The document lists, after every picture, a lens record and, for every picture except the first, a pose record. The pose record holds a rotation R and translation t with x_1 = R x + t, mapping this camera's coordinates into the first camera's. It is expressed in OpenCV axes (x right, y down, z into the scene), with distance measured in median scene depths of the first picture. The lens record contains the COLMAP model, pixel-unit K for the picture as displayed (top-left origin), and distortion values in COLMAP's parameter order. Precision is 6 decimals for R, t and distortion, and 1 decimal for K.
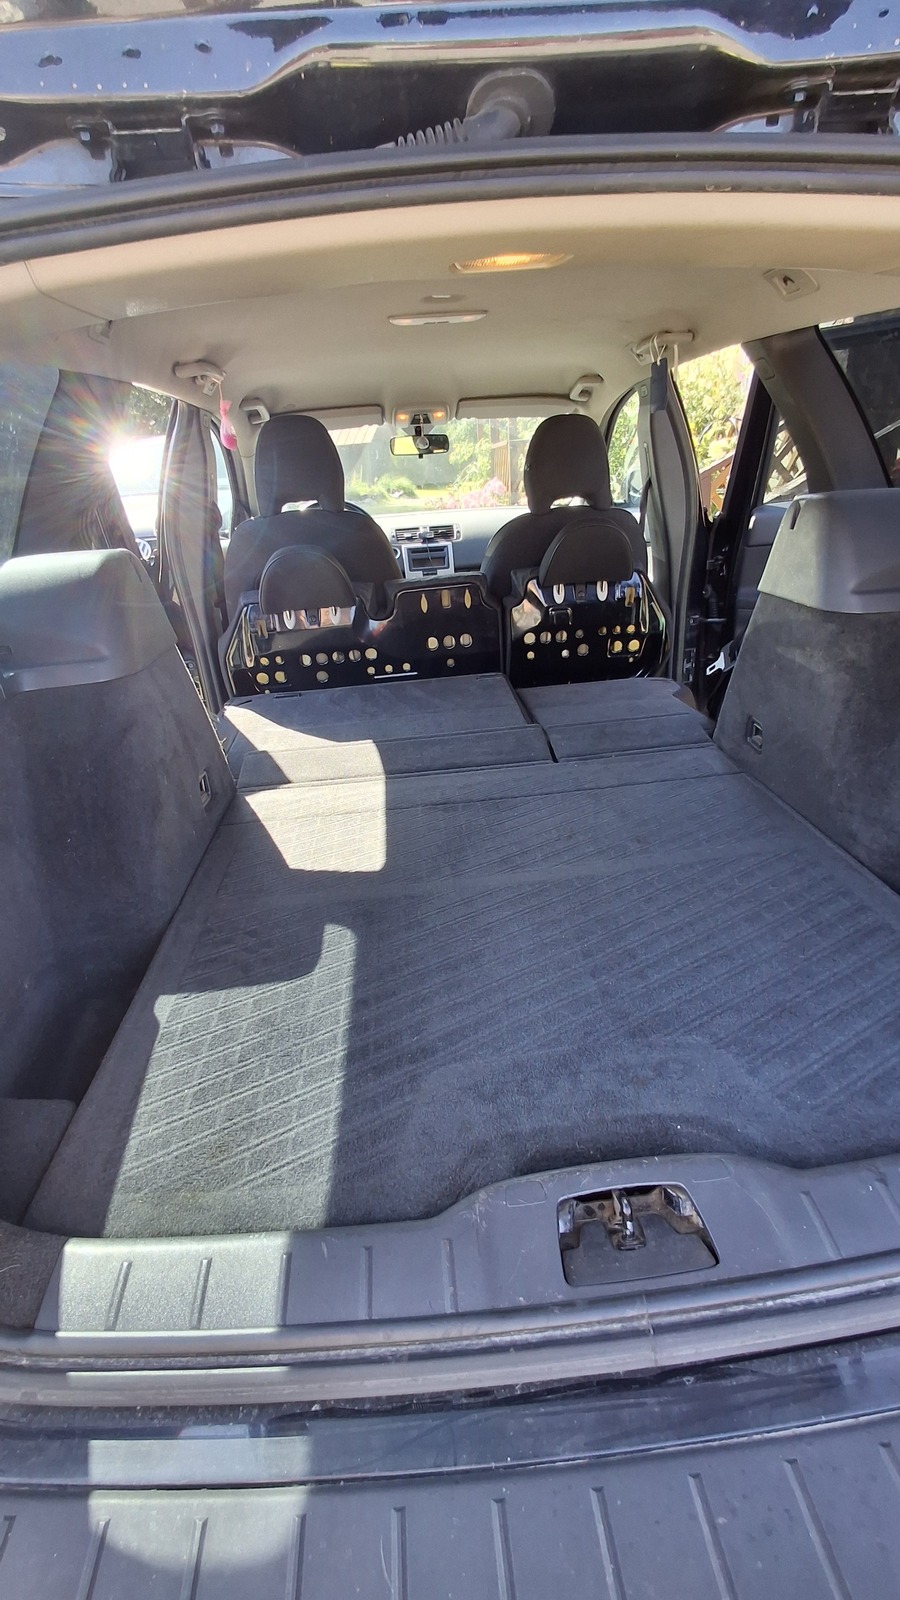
lens RADIAL K [[746.8, 0, 450.0], [0, 746.8, 800.0], [0, 0, 1]] dist [-0.011582, 0.010852]
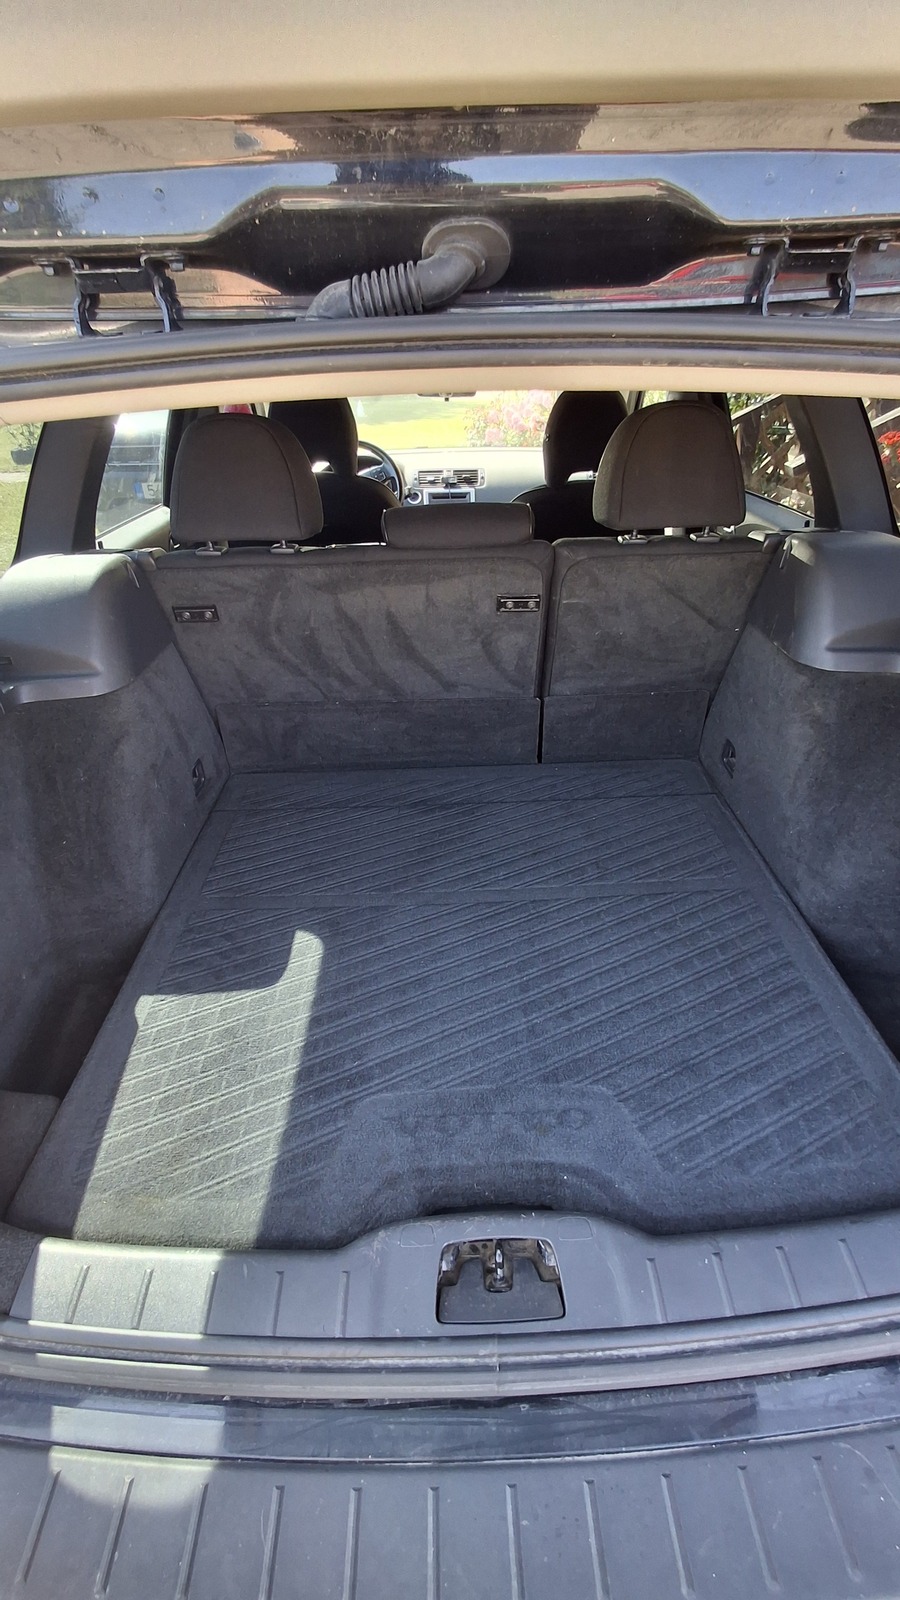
lens RADIAL K [[746.8, 0, 450.0], [0, 746.8, 800.0], [0, 0, 1]] dist [-0.011582, 0.010852]
pose [[0.997075, 0.069502, -0.031809, 0.120569], [-0.064892, 0.989620, 0.128220, -0.268331], [0.040390, -0.125780, 0.991236, -0.076367]]
